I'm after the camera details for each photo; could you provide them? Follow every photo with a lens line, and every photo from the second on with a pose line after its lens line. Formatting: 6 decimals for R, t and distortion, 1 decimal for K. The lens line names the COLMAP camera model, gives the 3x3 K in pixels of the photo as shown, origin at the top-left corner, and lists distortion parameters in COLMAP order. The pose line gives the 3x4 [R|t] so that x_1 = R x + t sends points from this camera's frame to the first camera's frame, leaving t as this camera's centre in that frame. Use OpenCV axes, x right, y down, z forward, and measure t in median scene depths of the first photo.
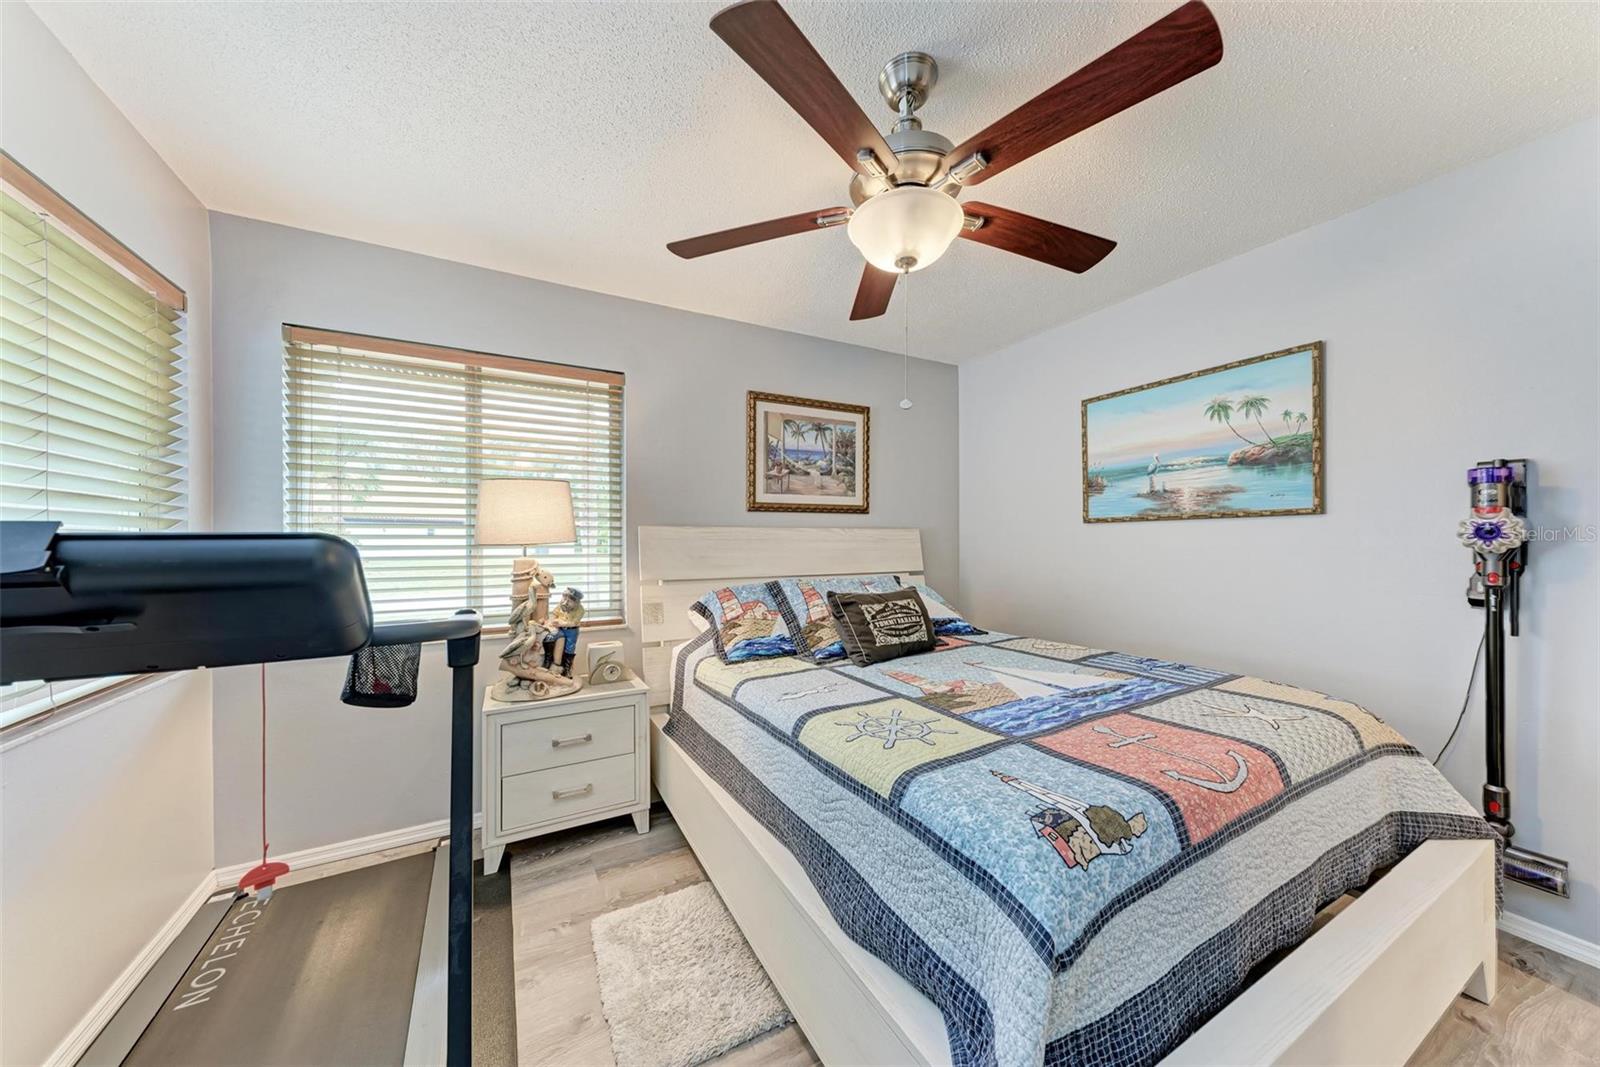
lens RADIAL K [[546.3, 0, 798.2], [0, 546.3, 540.2], [0, 0, 1]] dist [0.014132, -0.002383]
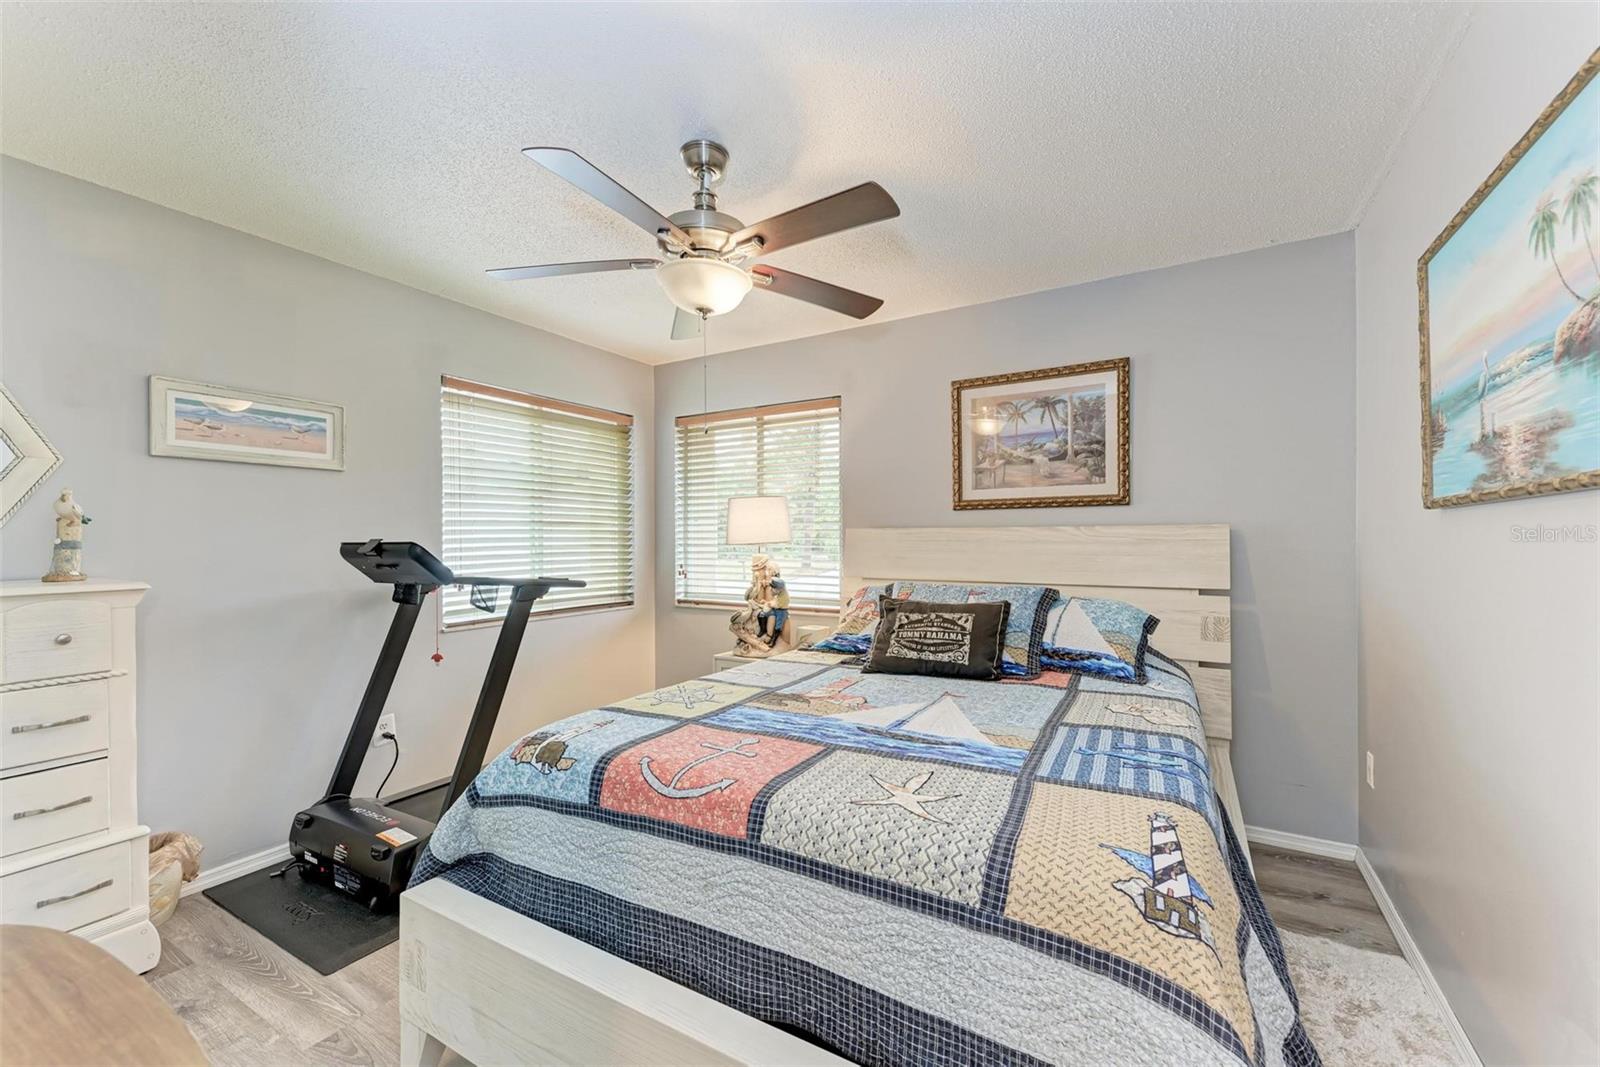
lens RADIAL K [[617.5, 0, 794.2], [0, 617.5, 536.1], [0, 0, 1]] dist [0.012404, -0.000254]
pose [[0.516151, -0.003363, -0.856491, 0.799805], [0.002774, 0.999994, -0.002255, -0.008730], [0.856493, -0.001212, 0.516157, 0.259587]]
